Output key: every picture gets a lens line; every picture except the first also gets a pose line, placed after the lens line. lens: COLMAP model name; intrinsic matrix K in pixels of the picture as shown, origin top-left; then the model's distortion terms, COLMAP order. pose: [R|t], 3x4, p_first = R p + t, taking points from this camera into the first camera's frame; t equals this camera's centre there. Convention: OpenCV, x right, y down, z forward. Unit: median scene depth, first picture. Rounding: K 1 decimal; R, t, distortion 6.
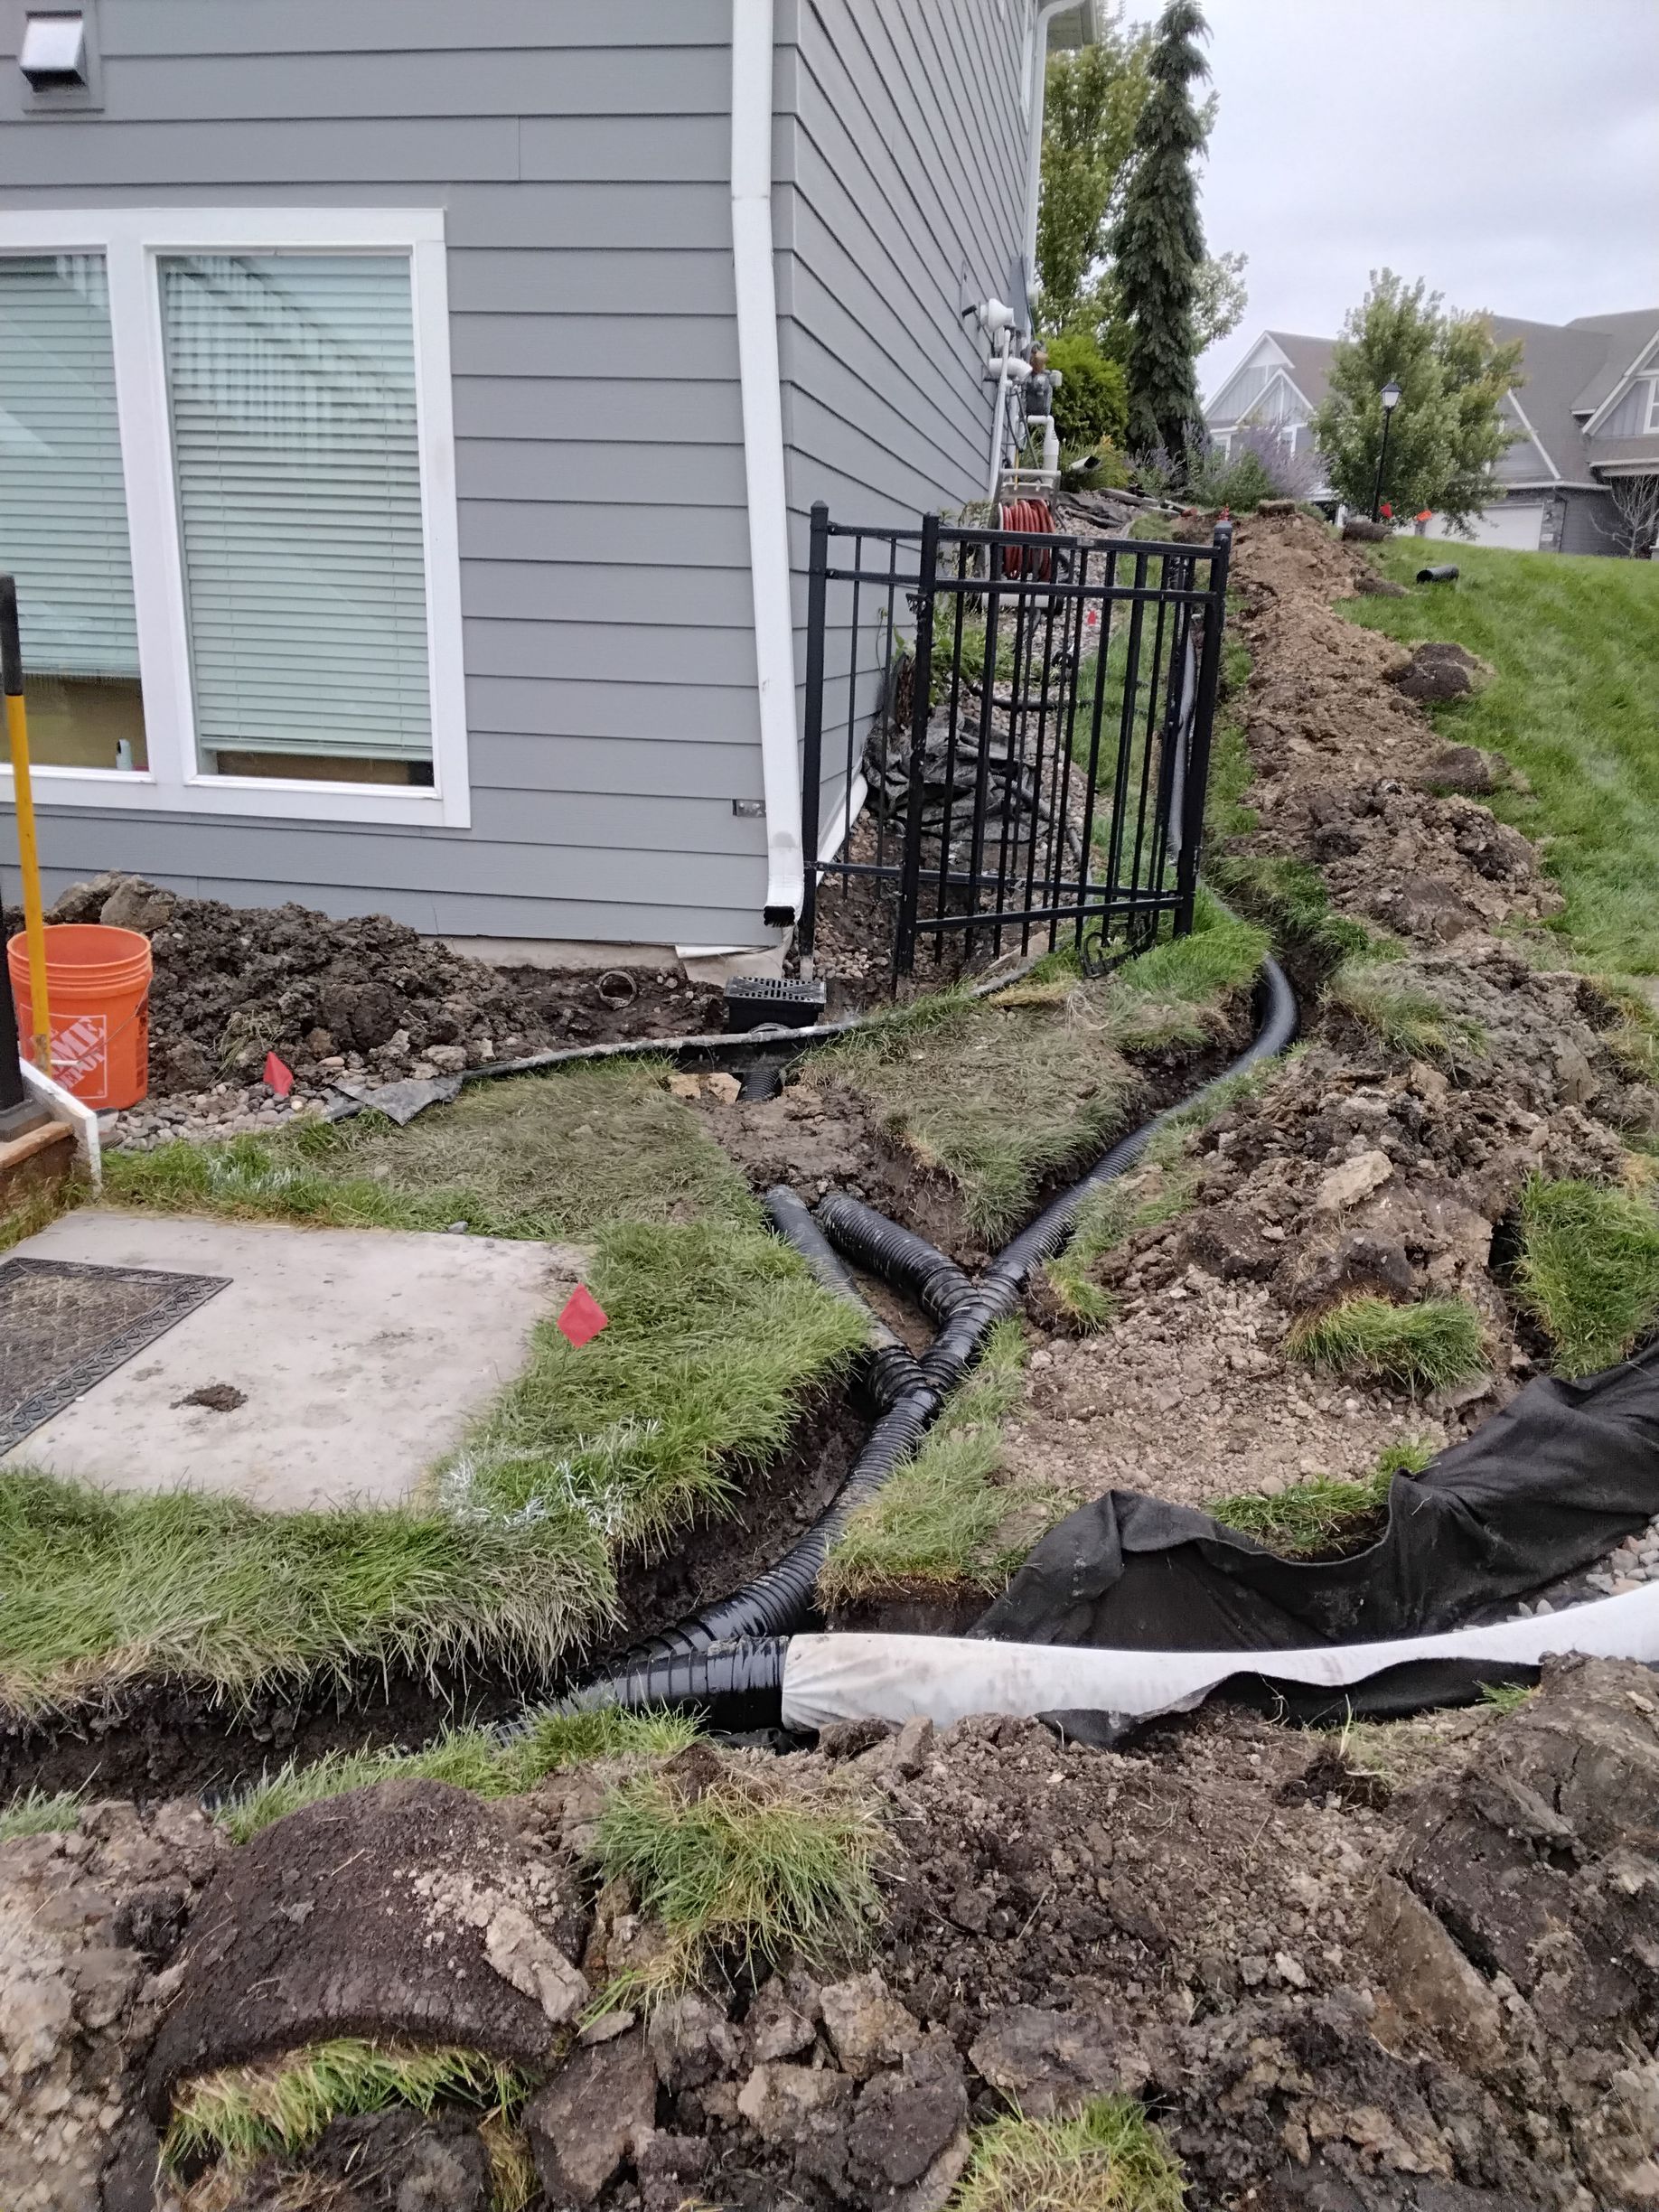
lens RADIAL K [[1654.8, 0, 830.9], [0, 1654.8, 1138.6], [0, 0, 1]] dist [0.006914, -0.006745]
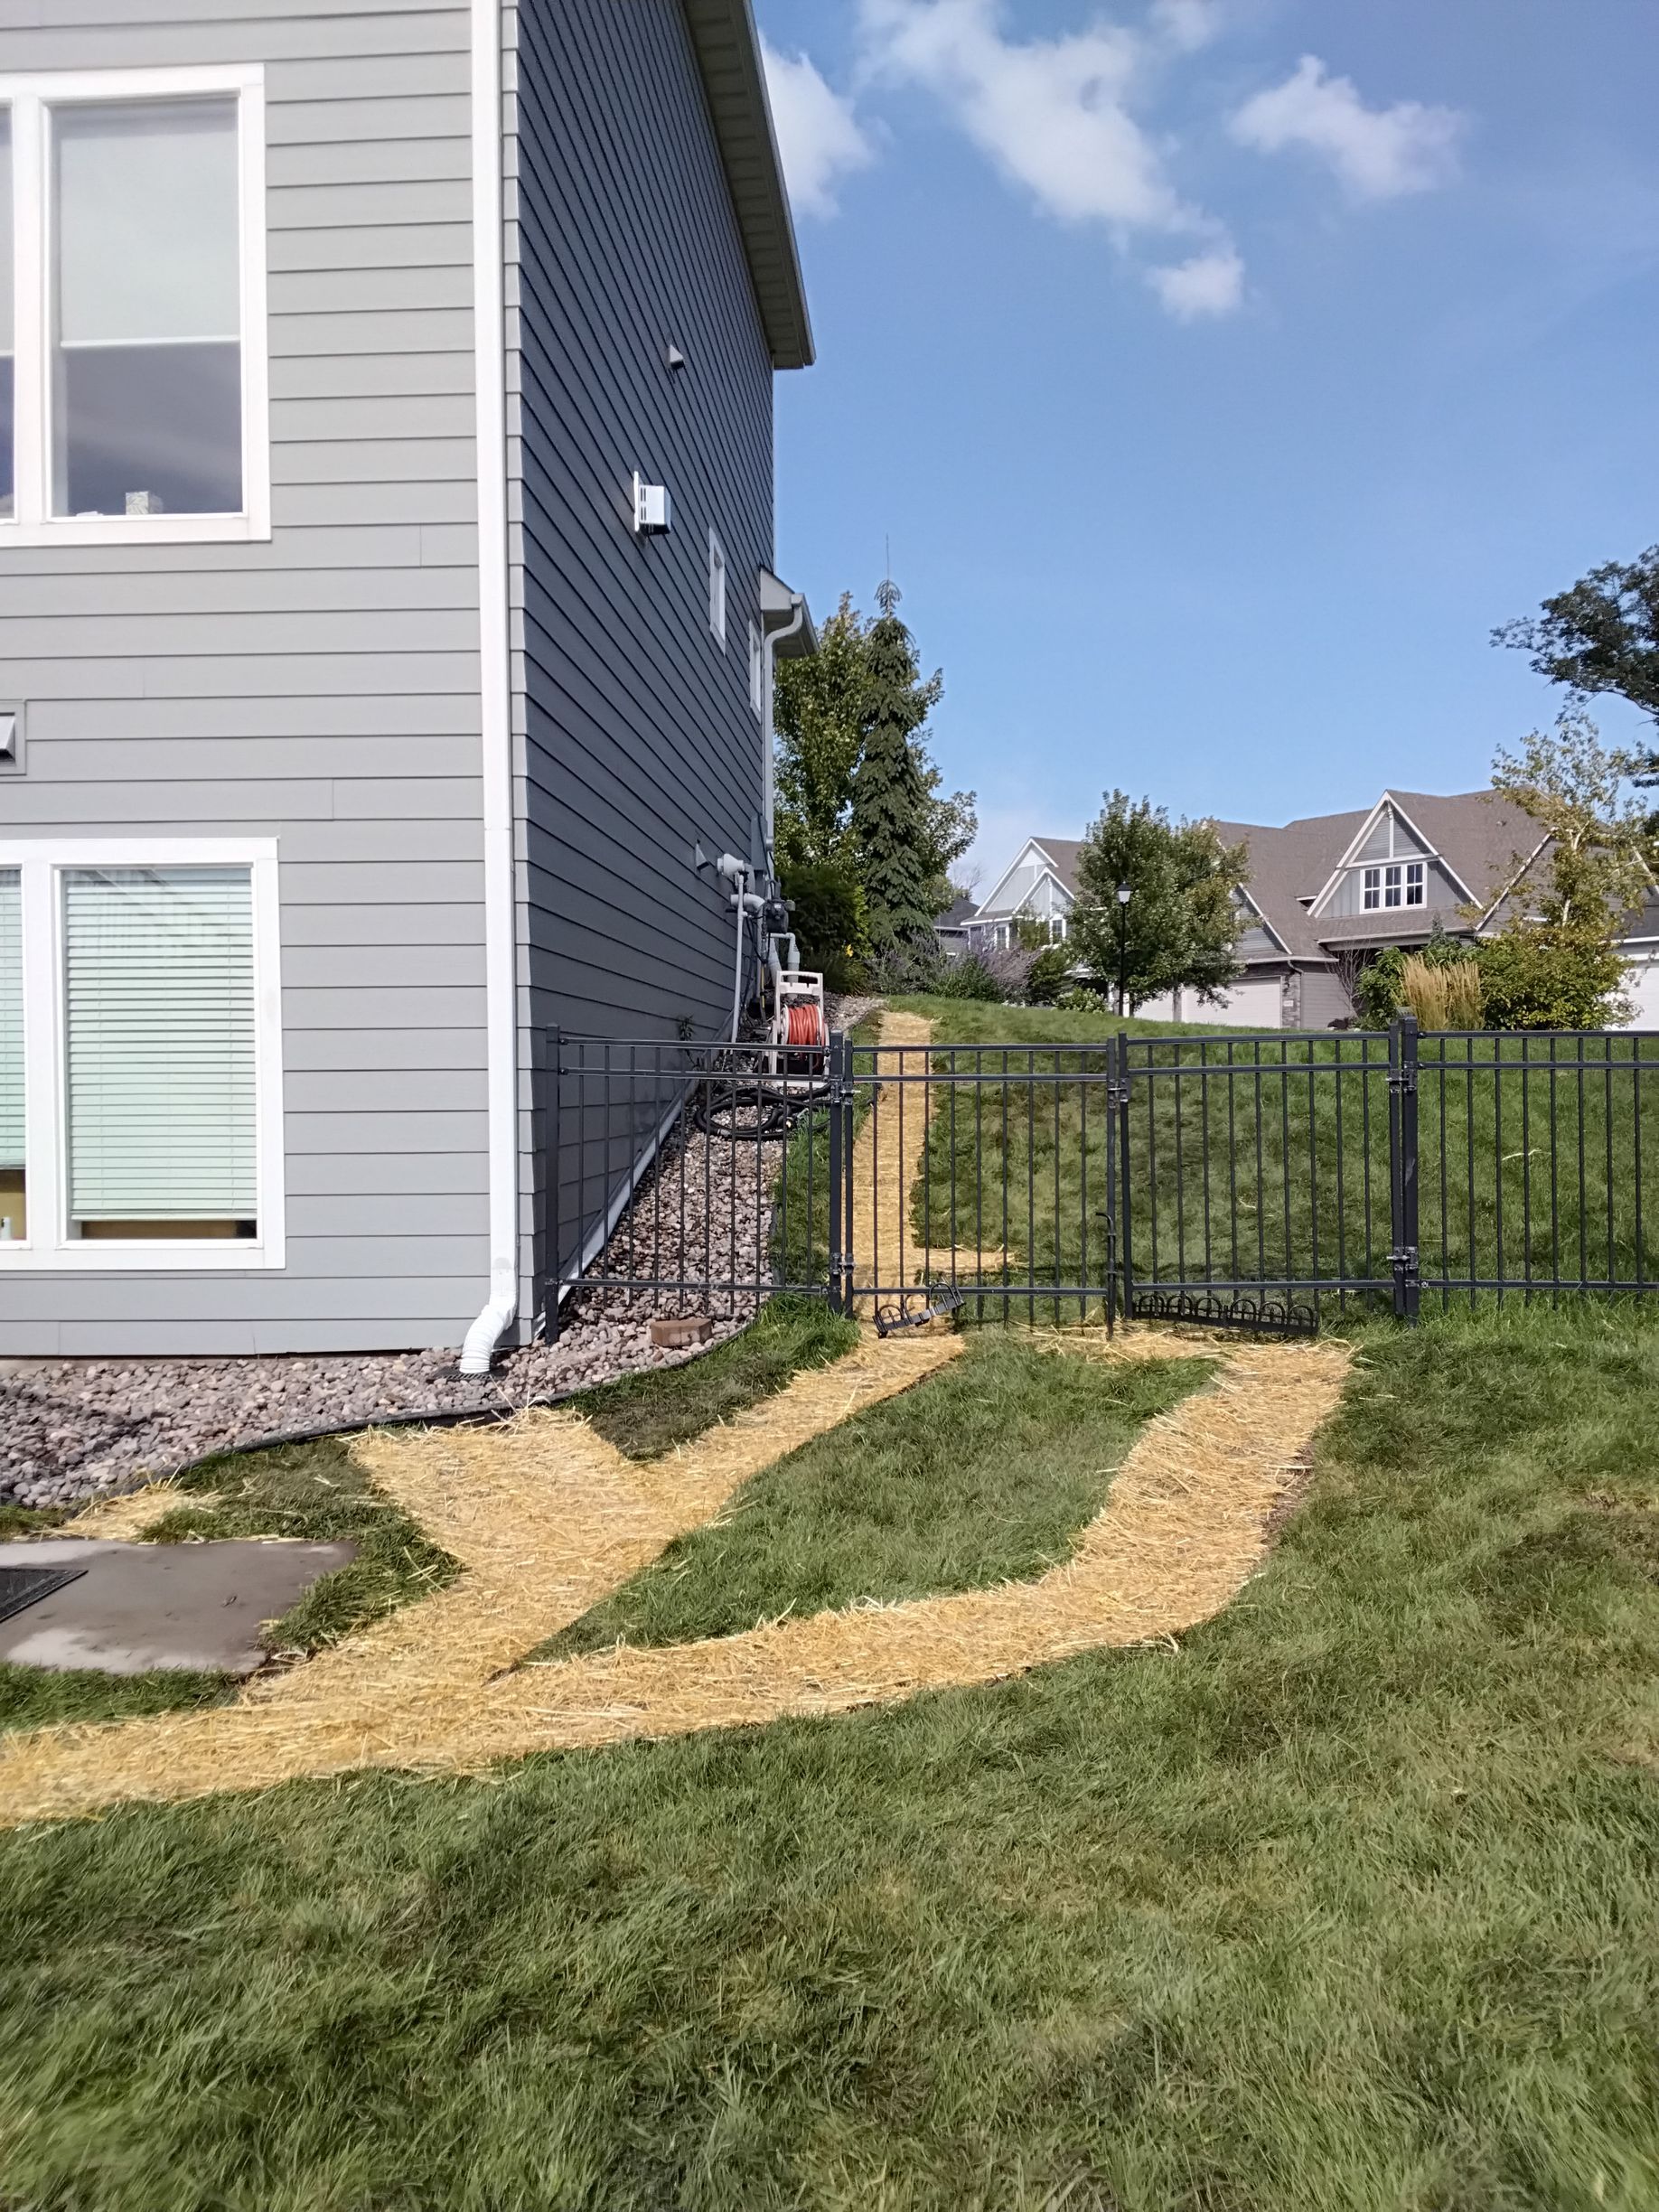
lens RADIAL K [[1654.8, 0, 830.9], [0, 1654.8, 1138.6], [0, 0, 1]] dist [0.006914, -0.006745]
pose [[0.993451, -0.036523, 0.108262, 0.065137], [0.064605, 0.961081, -0.268608, 0.083372], [-0.094238, 0.273843, 0.957146, -0.288112]]
